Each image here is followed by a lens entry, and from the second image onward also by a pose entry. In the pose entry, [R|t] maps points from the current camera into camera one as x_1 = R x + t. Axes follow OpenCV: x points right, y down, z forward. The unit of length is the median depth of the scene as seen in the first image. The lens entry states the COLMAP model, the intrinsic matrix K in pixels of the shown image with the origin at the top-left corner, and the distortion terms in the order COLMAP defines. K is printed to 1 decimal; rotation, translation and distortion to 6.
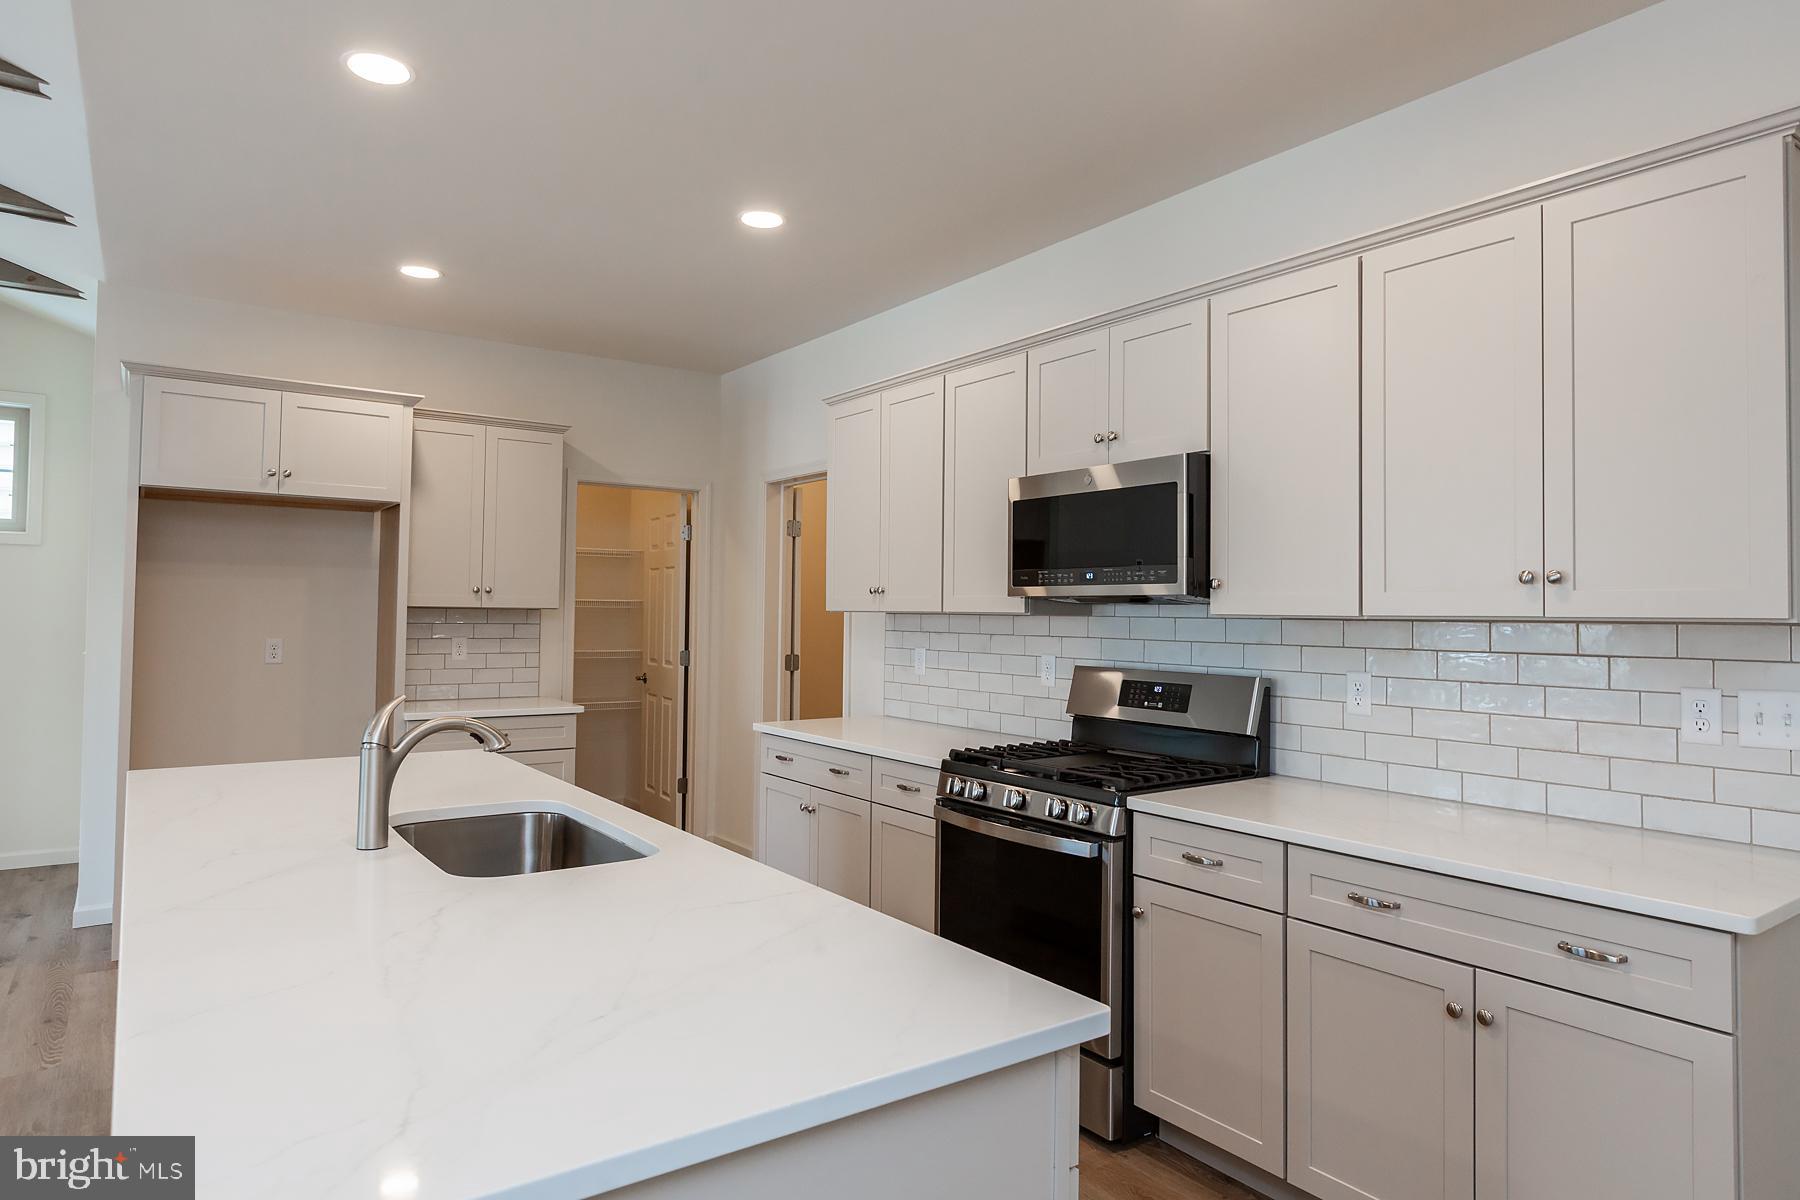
lens RADIAL K [[1070.4, 0, 905.1], [0, 1070.4, 583.8], [0, 0, 1]] dist [-0.001107, -0.000922]
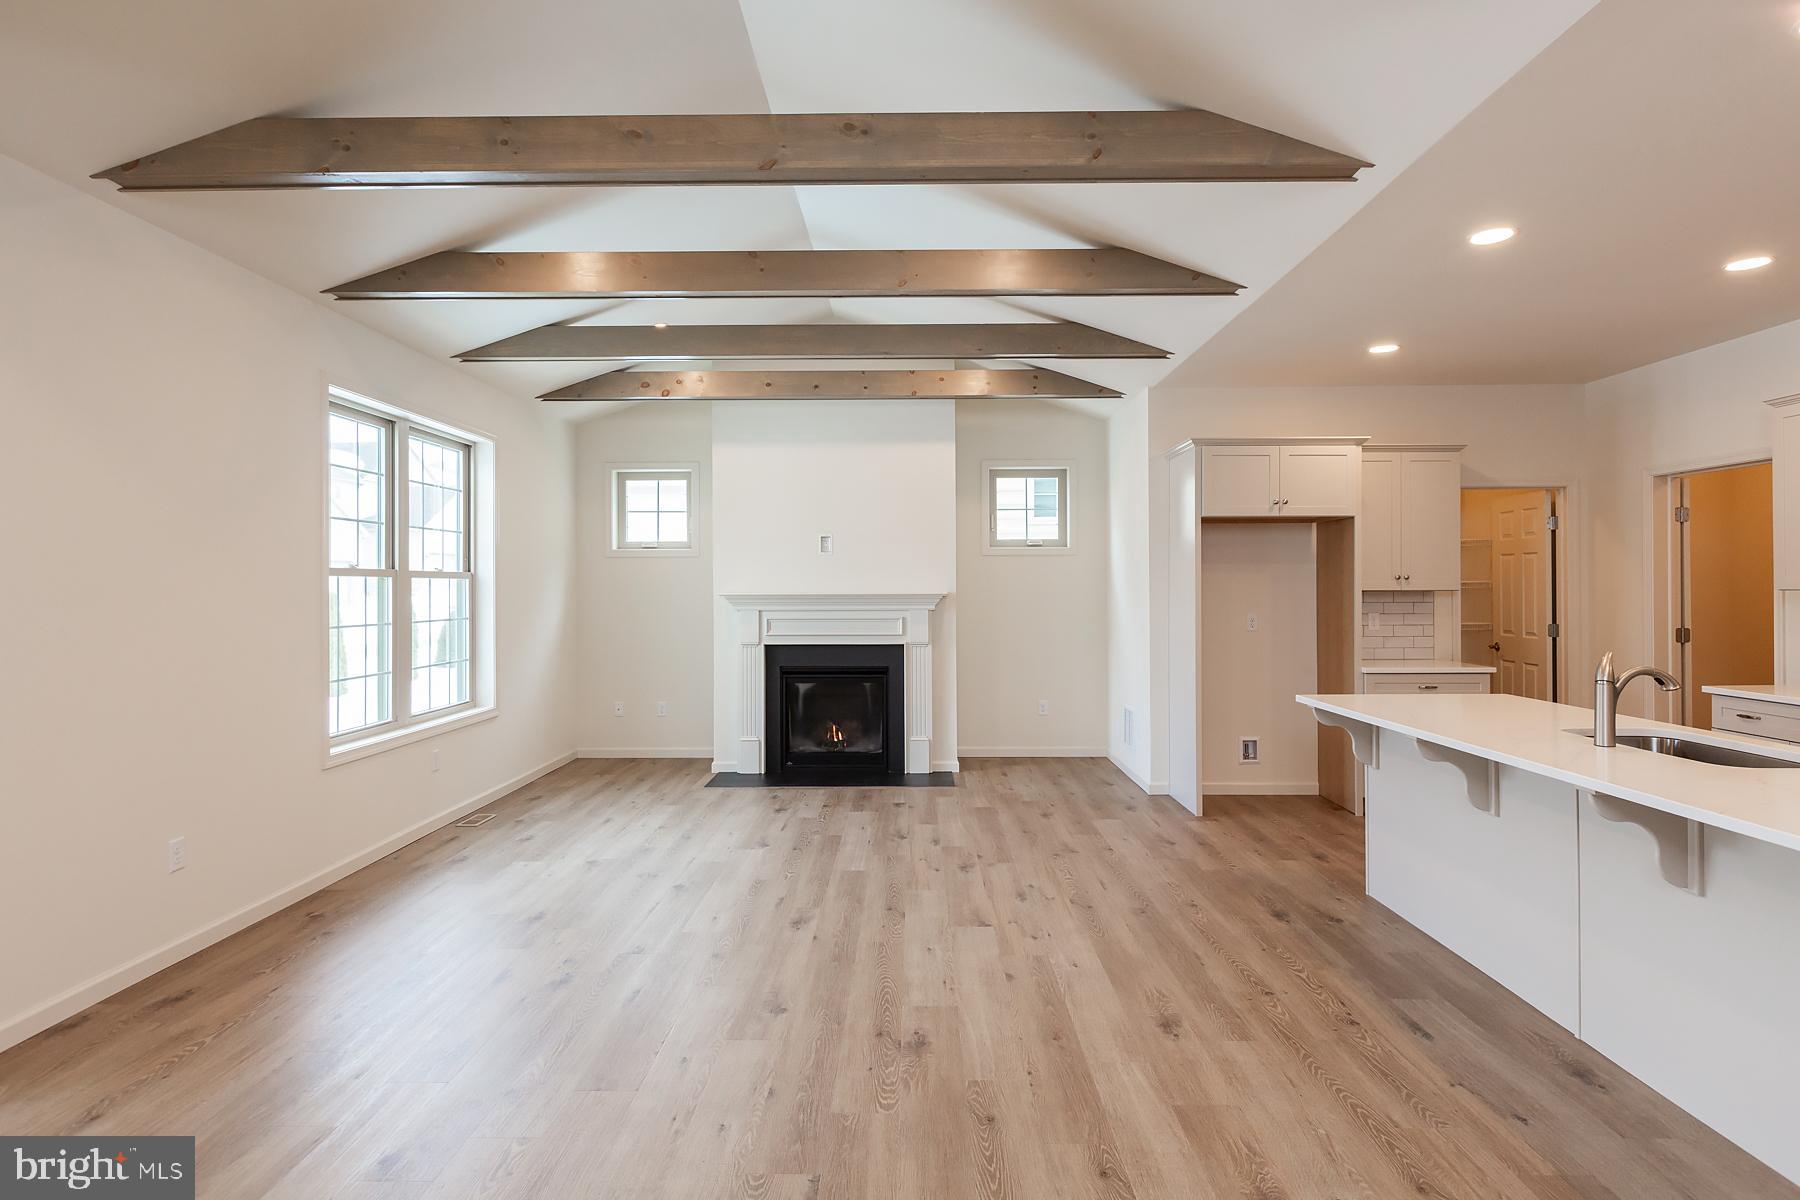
lens RADIAL K [[943.7, 0, 904.4], [0, 943.7, 584.7], [0, 0, 1]] dist [0.000216, -0.001000]
pose [[0.807350, -0.017620, -0.589810, -0.280851], [0.030555, 0.999461, 0.011966, -0.024264], [0.589282, -0.027682, 0.807453, -0.416291]]
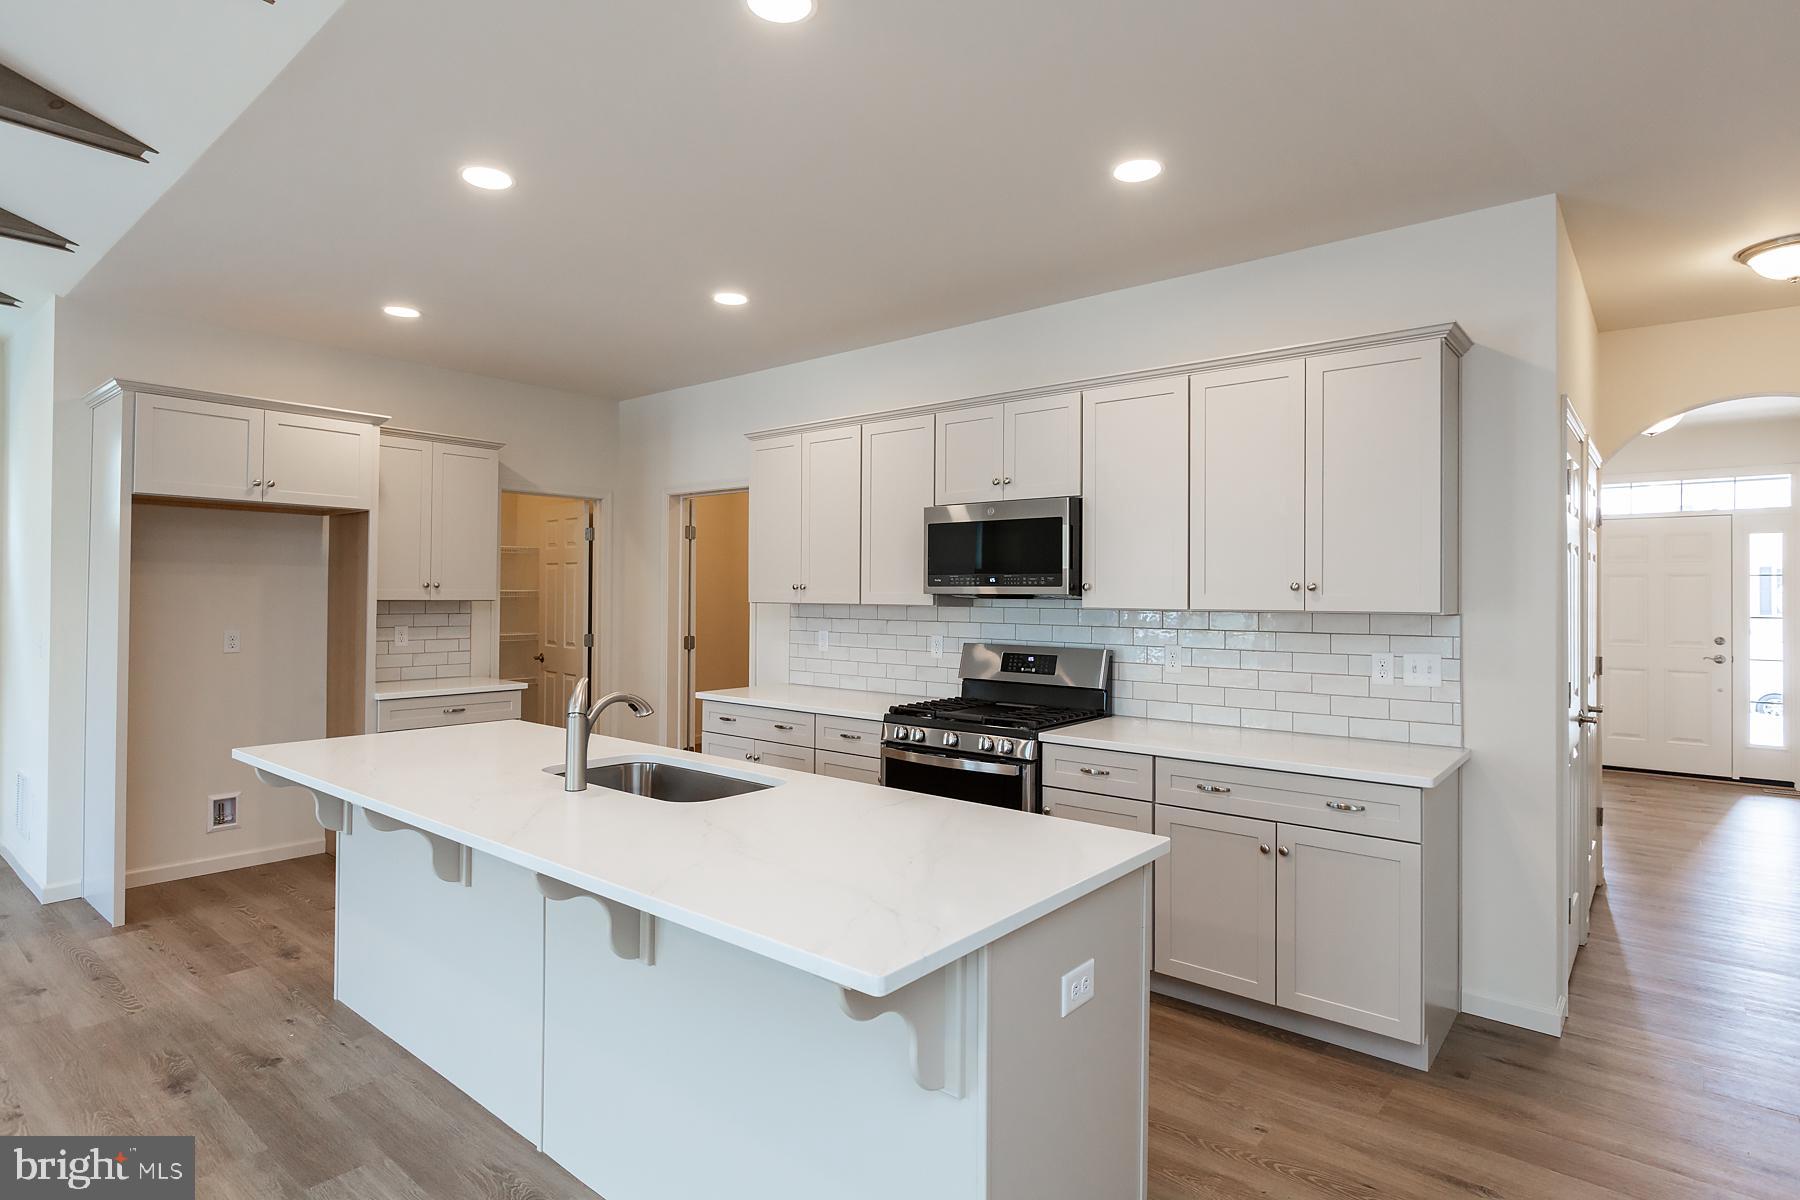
lens RADIAL K [[928.7, 0, 904.5], [0, 928.7, 586.9], [0, 0, 1]] dist [0.000819, -0.000622]
pose [[0.966436, -0.002511, 0.256895, -0.219529], [-0.003024, 0.999772, 0.021149, -0.020576], [-0.256890, -0.021216, 0.966208, -0.133418]]
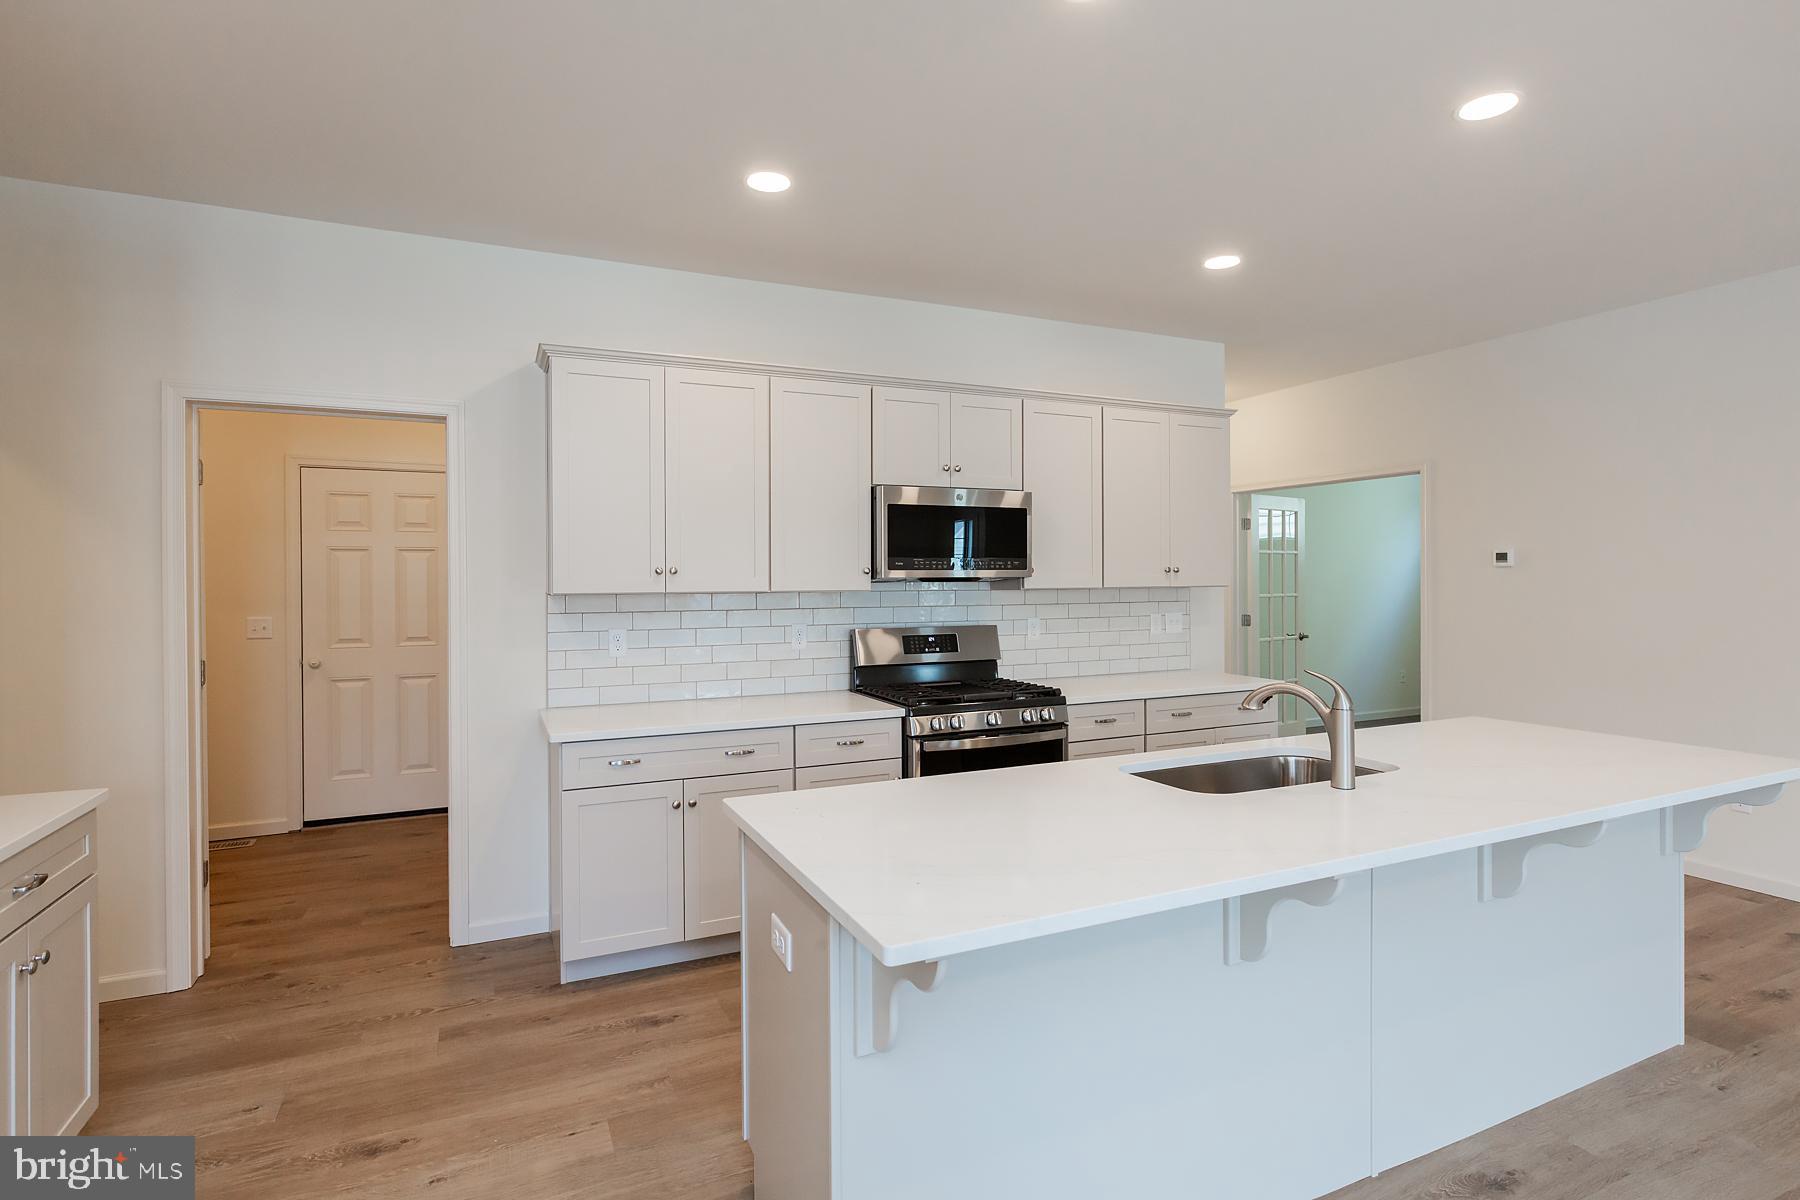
lens RADIAL K [[903.7, 0, 904.1], [0, 903.7, 582.8], [0, 0, 1]] dist [0.000376, 0.000106]
pose [[0.184042, -0.016675, 0.982777, -0.907291], [-0.018739, 0.999615, 0.020470, -0.004499], [-0.982740, -0.022184, 0.183659, 0.729329]]
